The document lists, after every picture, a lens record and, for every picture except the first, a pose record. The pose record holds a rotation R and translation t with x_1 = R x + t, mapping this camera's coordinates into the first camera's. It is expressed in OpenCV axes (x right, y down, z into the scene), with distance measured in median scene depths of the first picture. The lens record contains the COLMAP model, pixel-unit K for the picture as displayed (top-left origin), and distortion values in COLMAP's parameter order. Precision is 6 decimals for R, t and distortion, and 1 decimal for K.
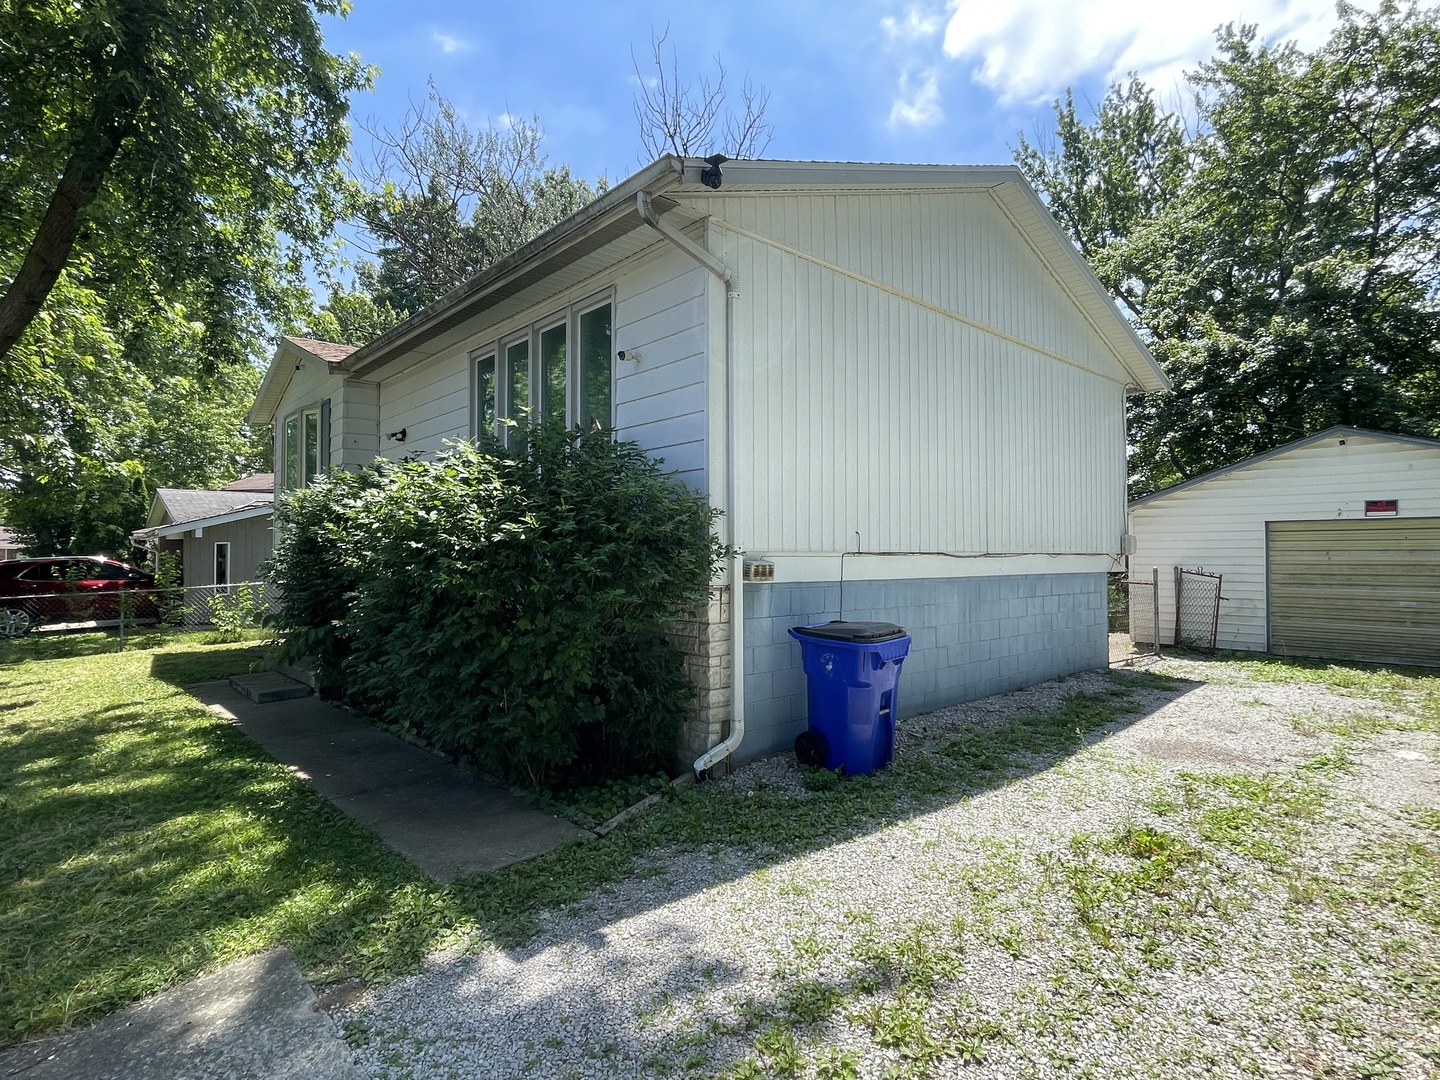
lens RADIAL K [[756.3, 0, 718.0], [0, 756.3, 537.5], [0, 0, 1]] dist [-0.013190, 0.009204]
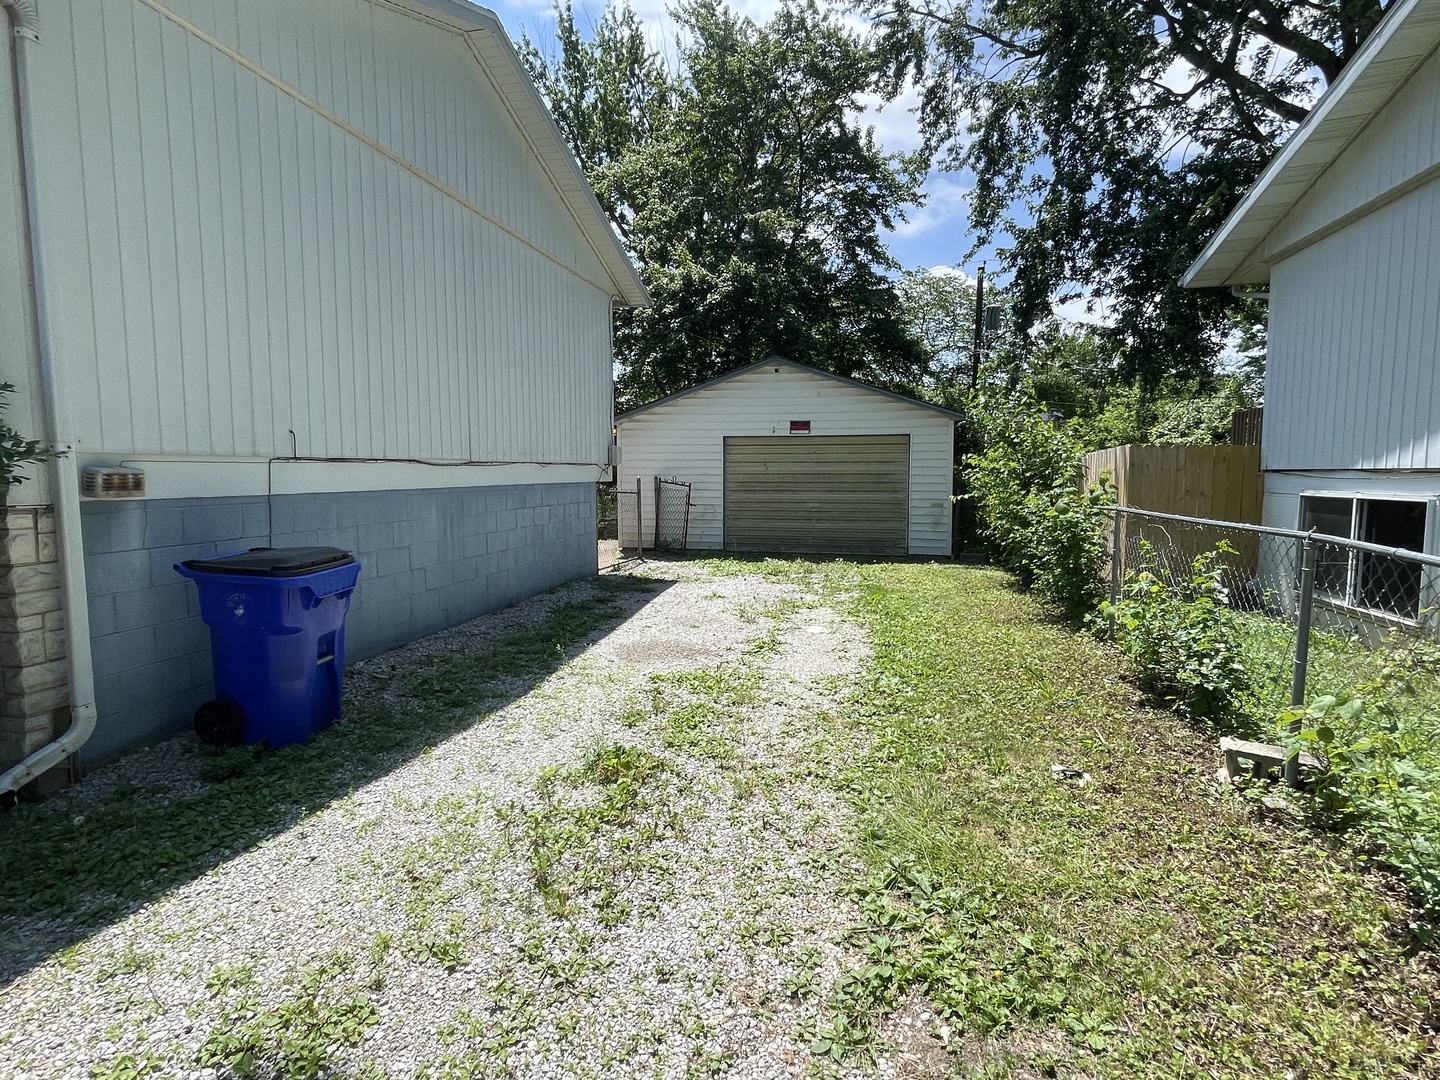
lens RADIAL K [[756.3, 0, 716.2], [0, 756.3, 533.3], [0, 0, 1]] dist [-0.013190, 0.009204]
pose [[0.814801, -0.050546, 0.577533, 0.098682], [-0.011954, 0.994515, 0.103906, 0.012315], [-0.579618, -0.091567, 0.809728, 0.129880]]
